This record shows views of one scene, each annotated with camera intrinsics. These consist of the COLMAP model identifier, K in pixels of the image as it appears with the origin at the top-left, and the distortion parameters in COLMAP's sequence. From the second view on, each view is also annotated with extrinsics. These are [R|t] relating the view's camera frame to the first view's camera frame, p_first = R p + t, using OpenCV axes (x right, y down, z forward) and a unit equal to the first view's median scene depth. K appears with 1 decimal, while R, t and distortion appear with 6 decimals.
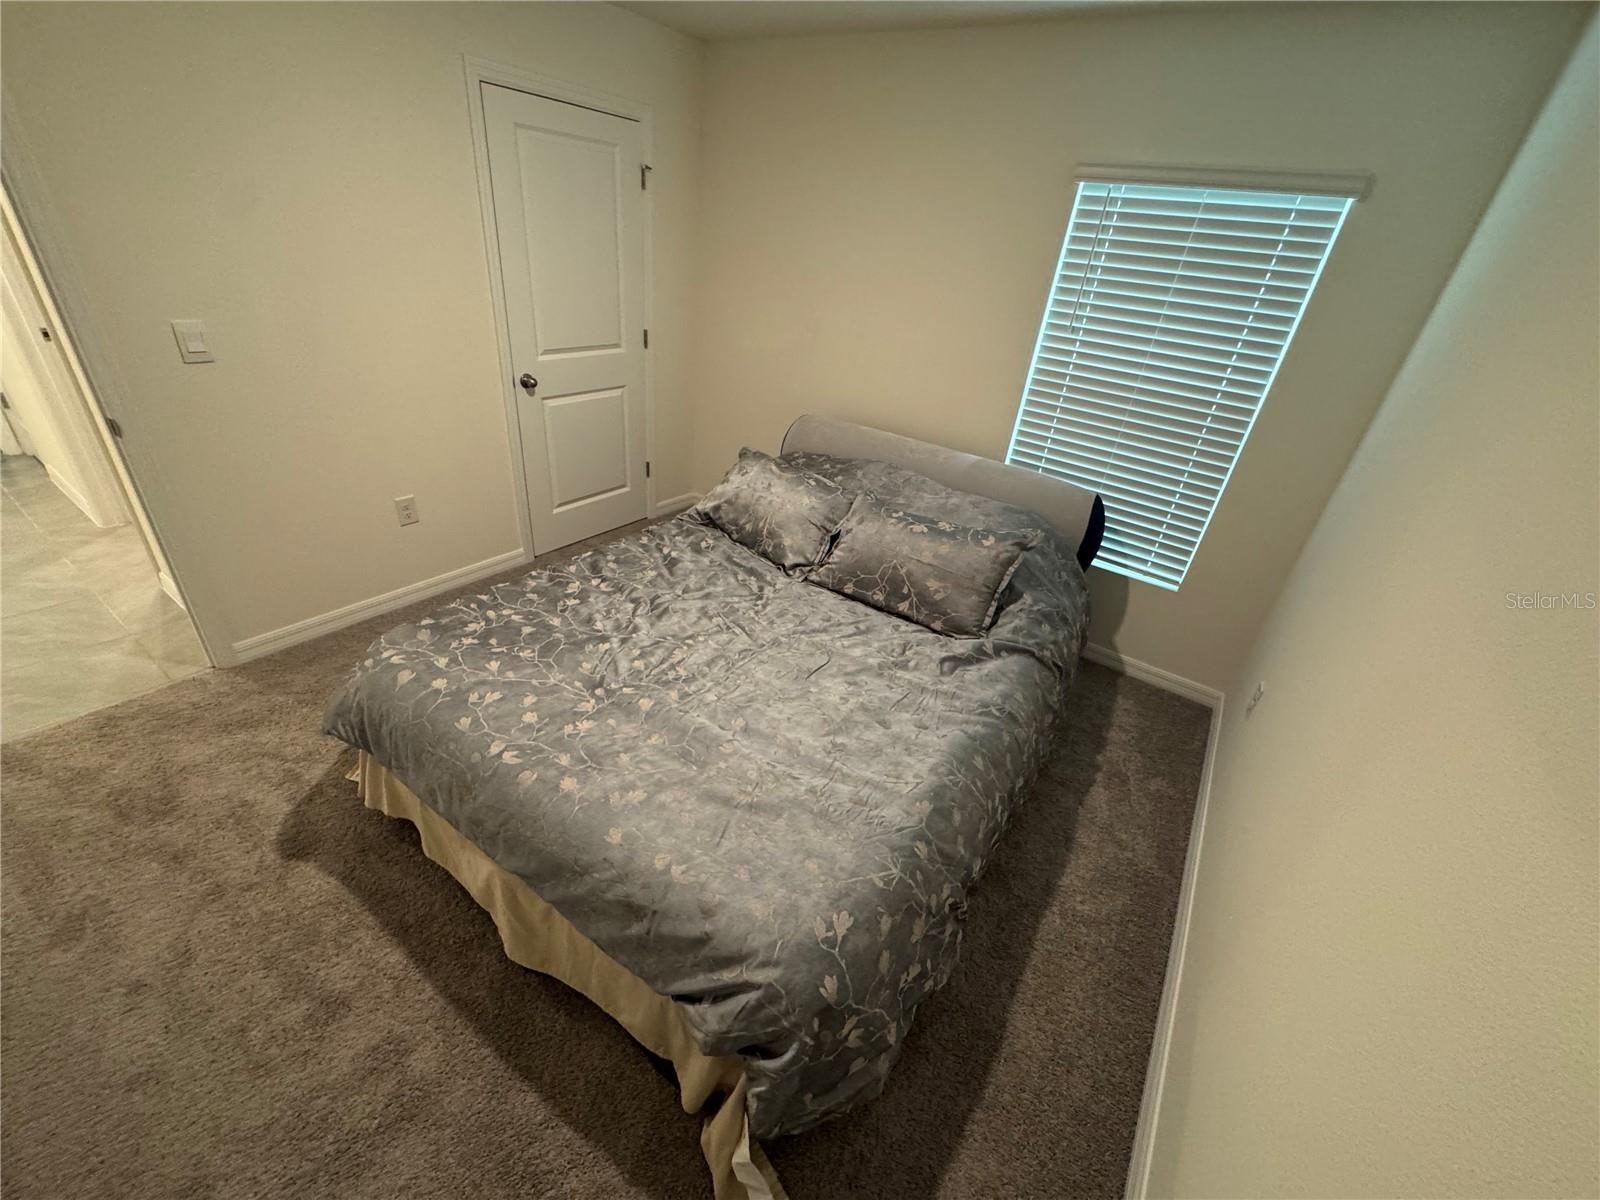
lens RADIAL K [[645.2, 0, 805.2], [0, 645.2, 604.3], [0, 0, 1]] dist [-0.010964, 0.003239]
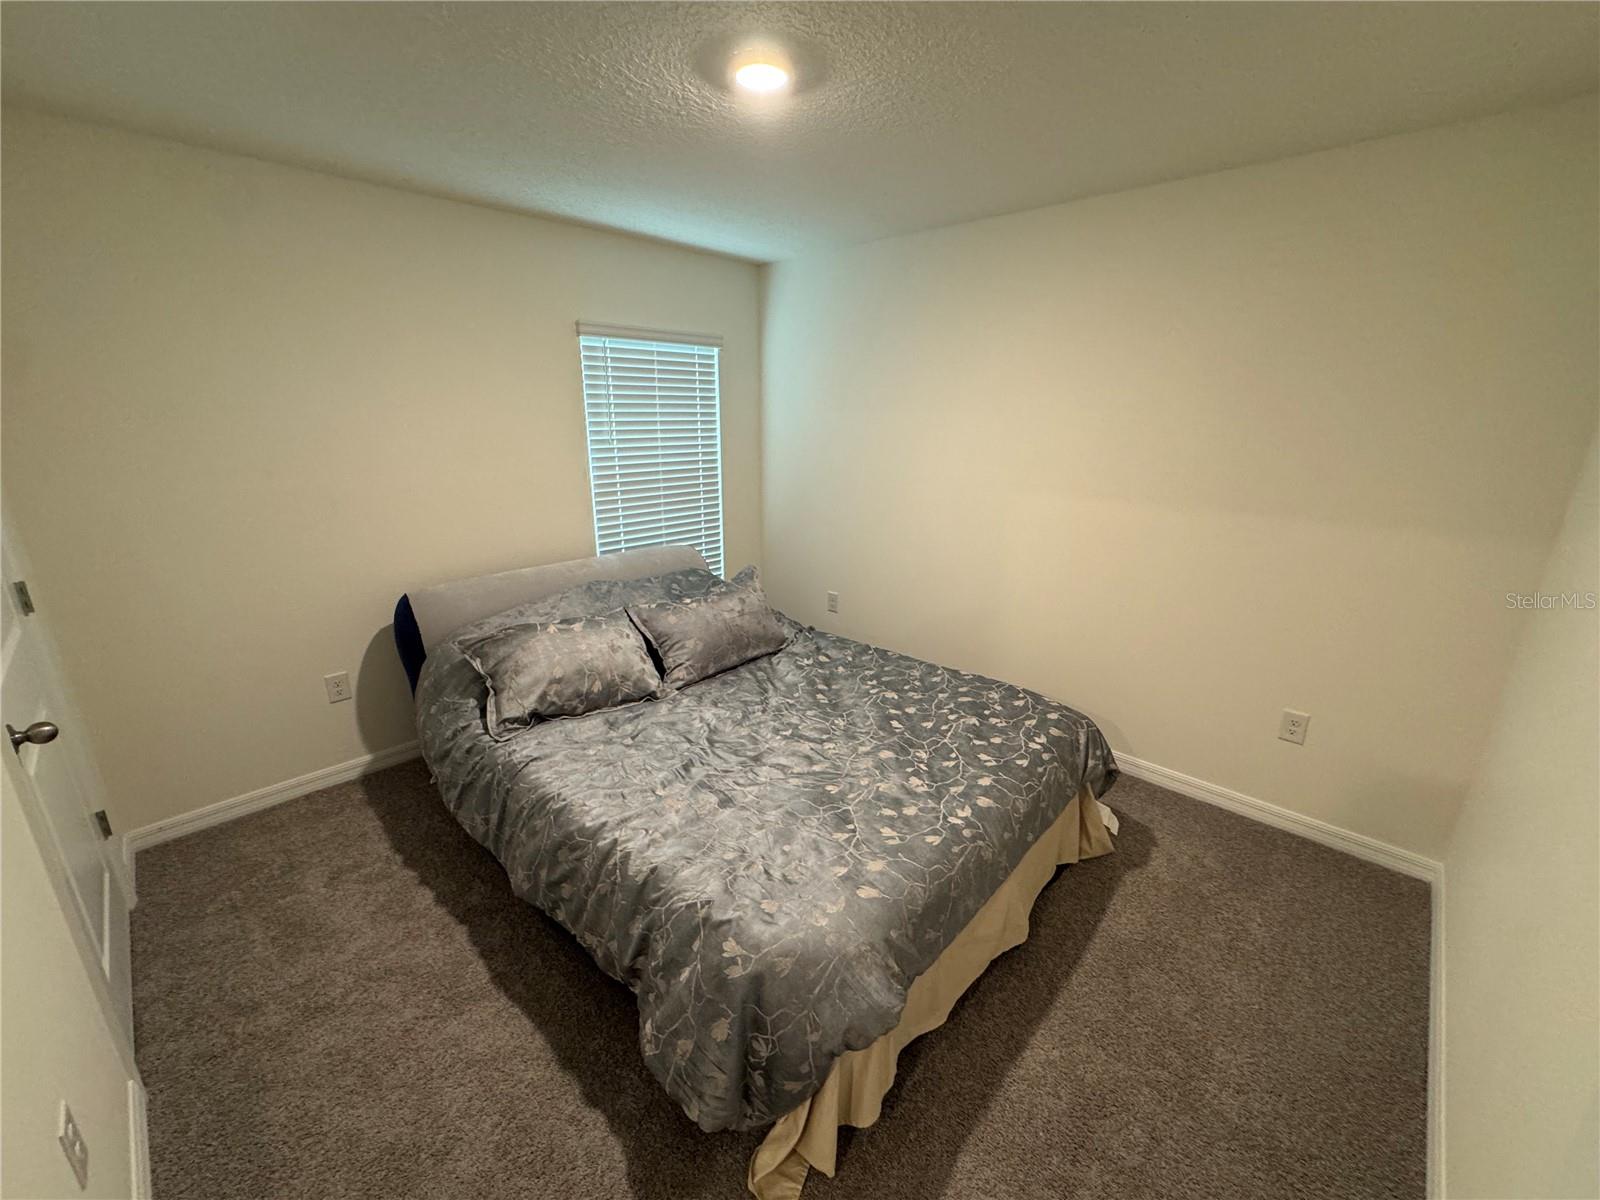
lens RADIAL K [[645.2, 0, 798.2], [0, 645.2, 599.4], [0, 0, 1]] dist [-0.010964, 0.003239]
pose [[0.166276, -0.376169, 0.911509, -0.880733], [0.499914, 0.828936, 0.250899, -0.329521], [-0.849964, 0.413958, 0.325884, 0.432155]]
